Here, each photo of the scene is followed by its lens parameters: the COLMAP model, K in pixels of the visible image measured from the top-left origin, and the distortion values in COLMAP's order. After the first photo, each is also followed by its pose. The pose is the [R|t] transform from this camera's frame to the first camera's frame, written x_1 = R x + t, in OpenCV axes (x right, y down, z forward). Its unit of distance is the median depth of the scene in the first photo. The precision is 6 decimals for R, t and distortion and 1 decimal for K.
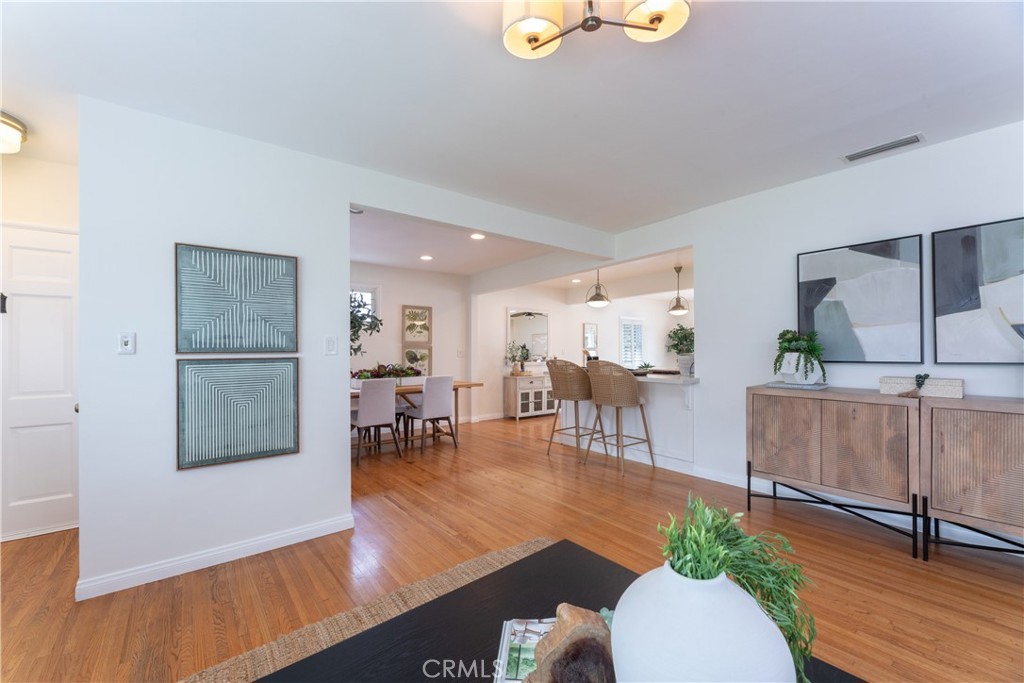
lens RADIAL K [[413.2, 0, 512.8], [0, 413.2, 345.8], [0, 0, 1]] dist [0.001985, 0.000329]
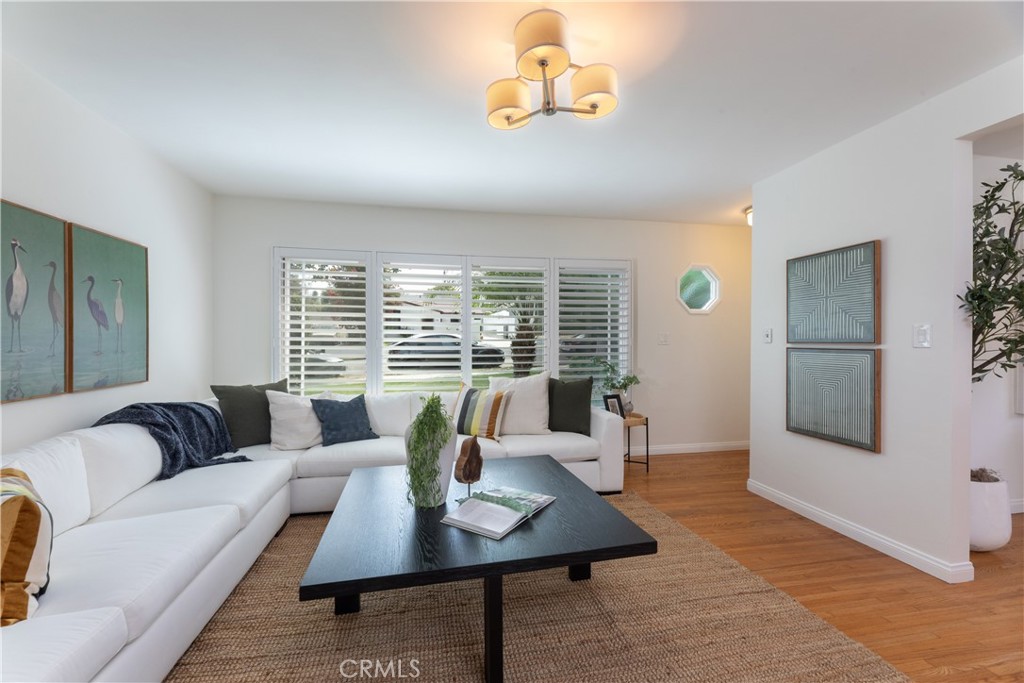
lens RADIAL K [[424.6, 0, 510.0], [0, 424.6, 341.2], [0, 0, 1]] dist [-0.000061, 0.000014]
pose [[-0.452381, 0.003558, -0.891818, 0.774130], [0.000745, 0.999993, 0.003612, 0.007081], [0.891824, 0.000969, -0.452381, 0.779005]]
